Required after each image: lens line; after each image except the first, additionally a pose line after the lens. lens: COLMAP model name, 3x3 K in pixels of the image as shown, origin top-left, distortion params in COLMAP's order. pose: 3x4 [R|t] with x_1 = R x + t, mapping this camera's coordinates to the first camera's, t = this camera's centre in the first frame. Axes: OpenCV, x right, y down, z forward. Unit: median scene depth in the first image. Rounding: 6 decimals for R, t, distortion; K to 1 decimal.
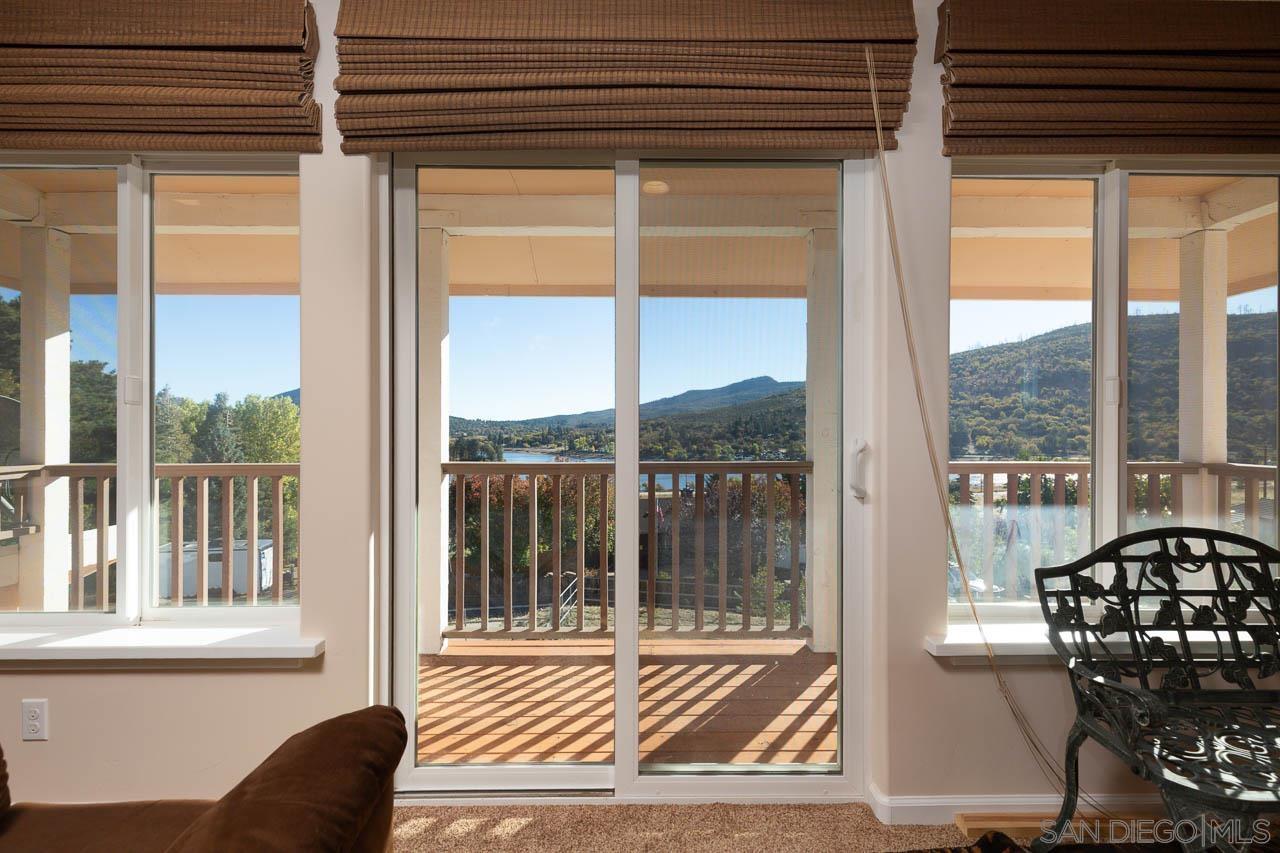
lens RADIAL K [[567.5, 0, 634.0], [0, 567.5, 429.0], [0, 0, 1]] dist [0.003796, 0.000733]
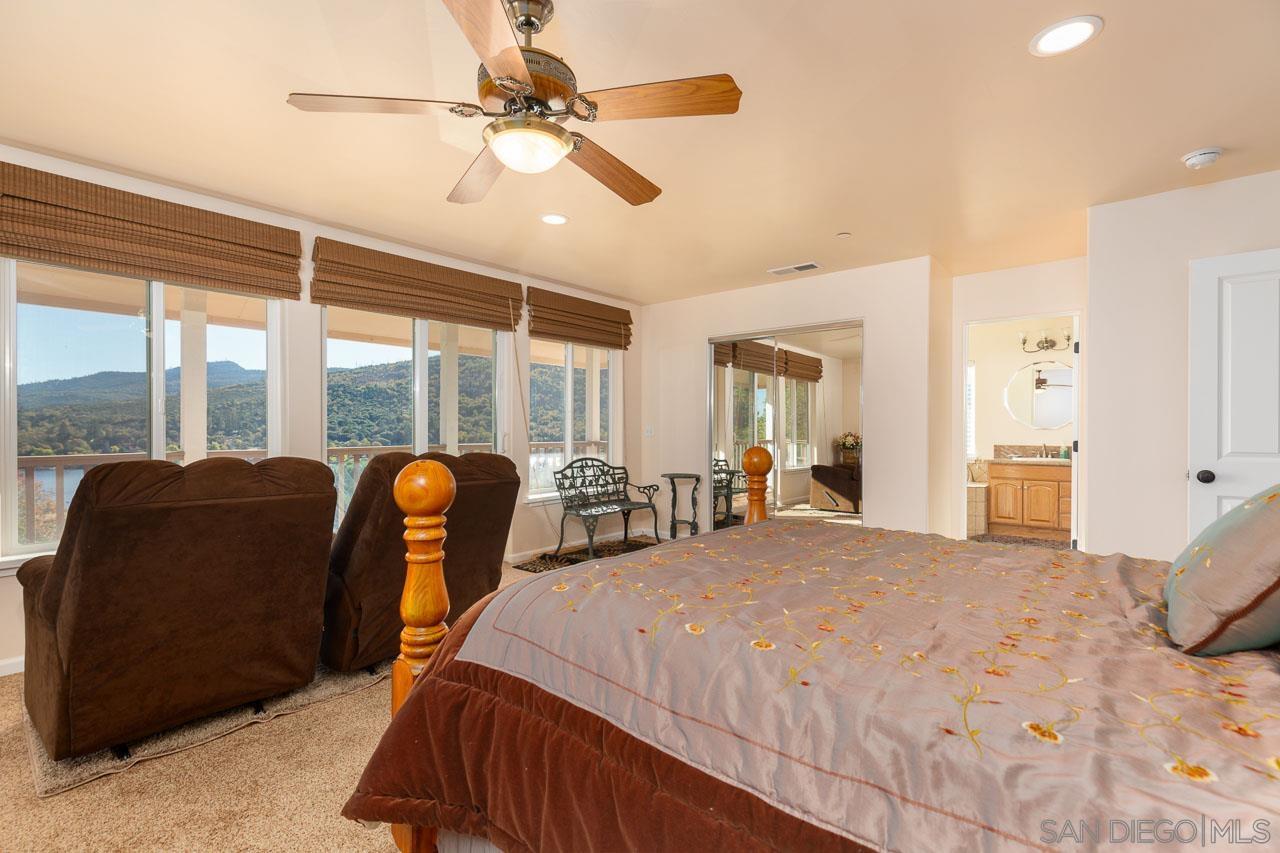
lens RADIAL K [[567.5, 0, 634.0], [0, 567.5, 429.0], [0, 0, 1]] dist [0.003796, 0.000733]
pose [[0.661078, -0.003168, 0.750310, -1.340712], [-0.002318, 0.999978, 0.006265, -0.013201], [-0.750313, -0.005881, 0.661056, -1.399659]]
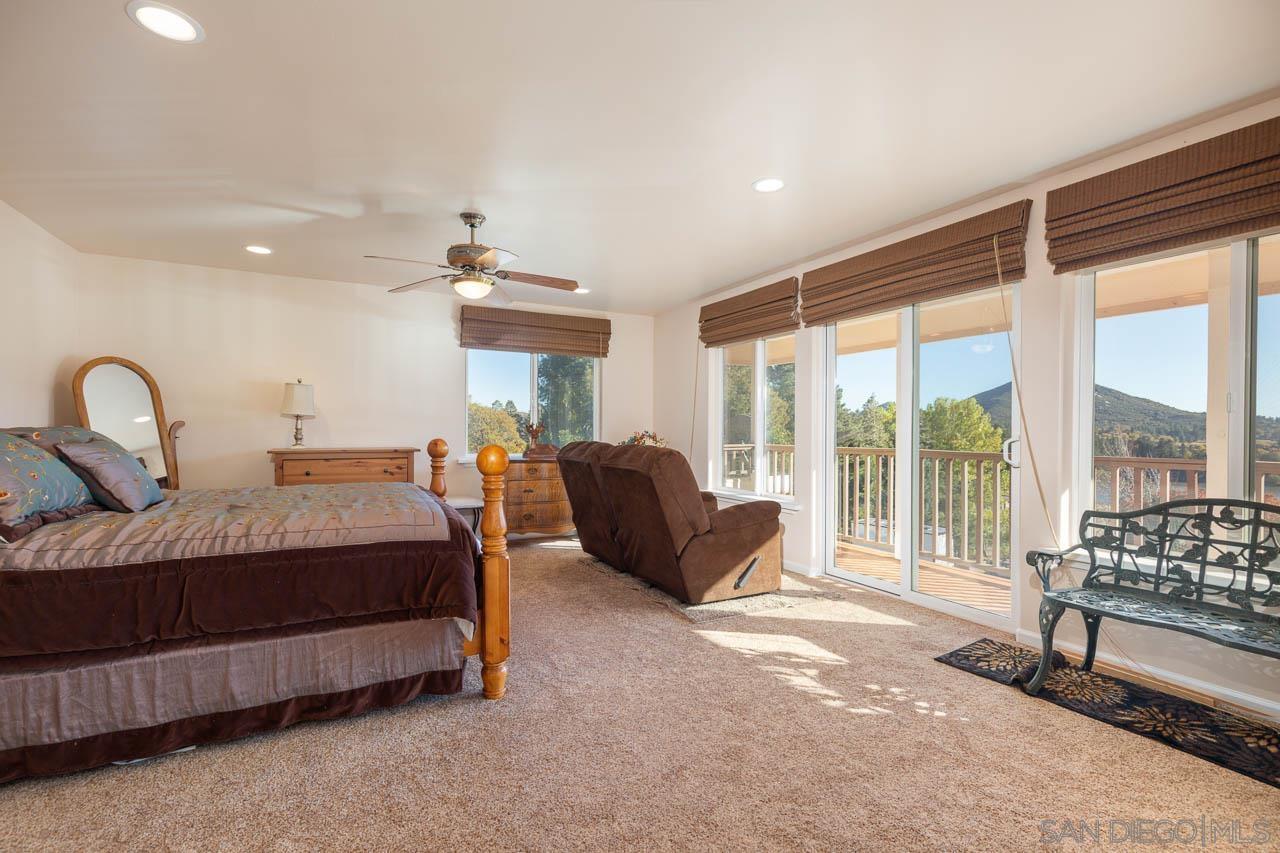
lens RADIAL K [[577.2, 0, 638.1], [0, 577.2, 430.4], [0, 0, 1]] dist [0.002198, 0.000233]
pose [[0.463263, 0.005085, -0.886206, 1.574848], [-0.003291, 0.999987, 0.004018, 0.000385], [0.886215, 0.001055, 0.463273, -0.991254]]
